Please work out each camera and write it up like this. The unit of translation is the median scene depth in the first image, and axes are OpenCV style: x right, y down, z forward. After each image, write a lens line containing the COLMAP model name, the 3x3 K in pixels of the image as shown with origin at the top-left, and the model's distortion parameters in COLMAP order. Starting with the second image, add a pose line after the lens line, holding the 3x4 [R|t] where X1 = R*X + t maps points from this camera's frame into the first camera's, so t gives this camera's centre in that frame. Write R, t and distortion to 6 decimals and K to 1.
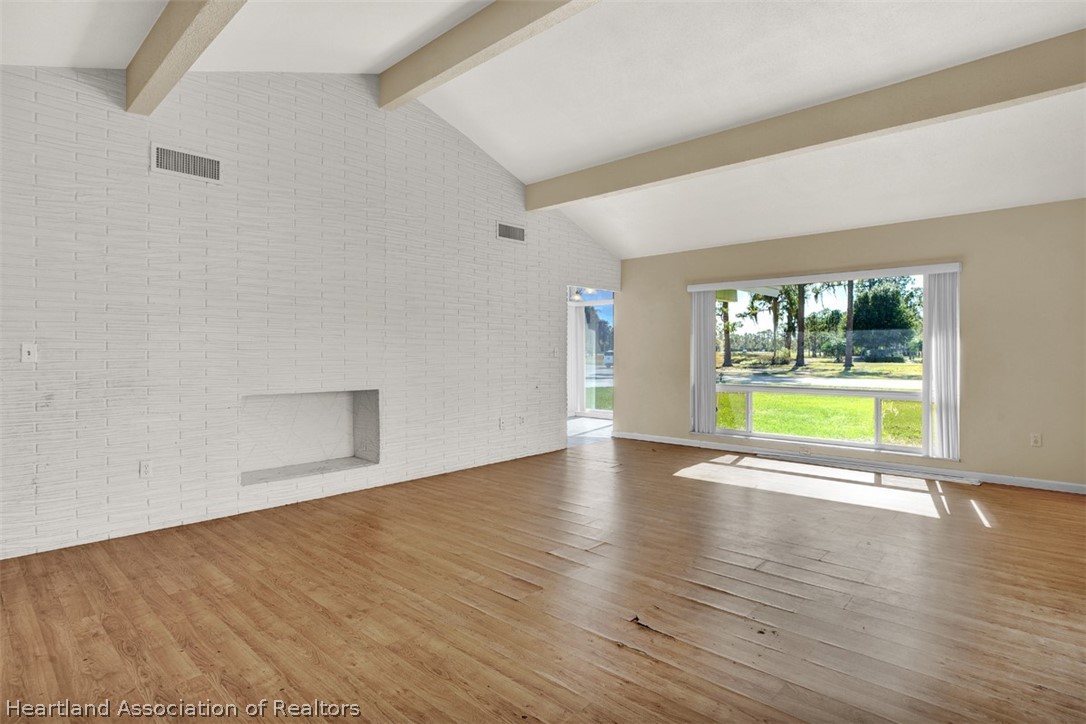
lens RADIAL K [[545.1, 0, 542.6], [0, 545.1, 358.1], [0, 0, 1]] dist [-0.000024, 0.000227]
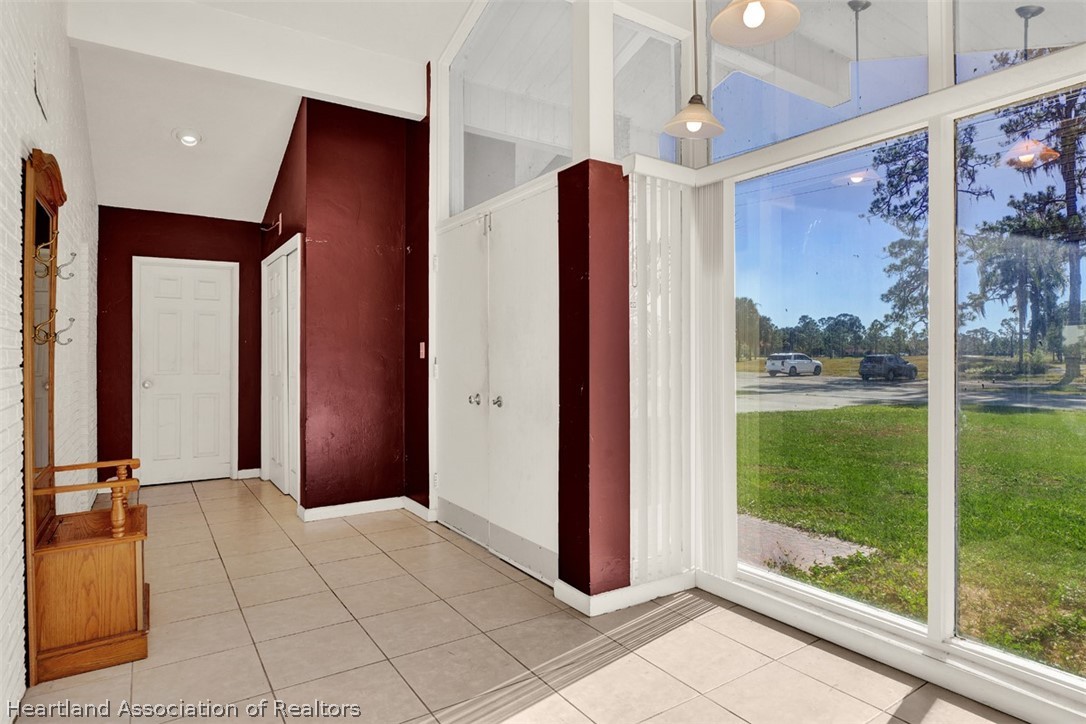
lens RADIAL K [[594.2, 0, 545.3], [0, 594.2, 360.7], [0, 0, 1]] dist [-0.010216, 0.001475]
pose [[0.971794, 0.002485, -0.235817, 0.005732], [-0.003274, 0.999990, -0.002951, -0.000384], [0.235808, 0.003640, 0.971793, 0.107977]]
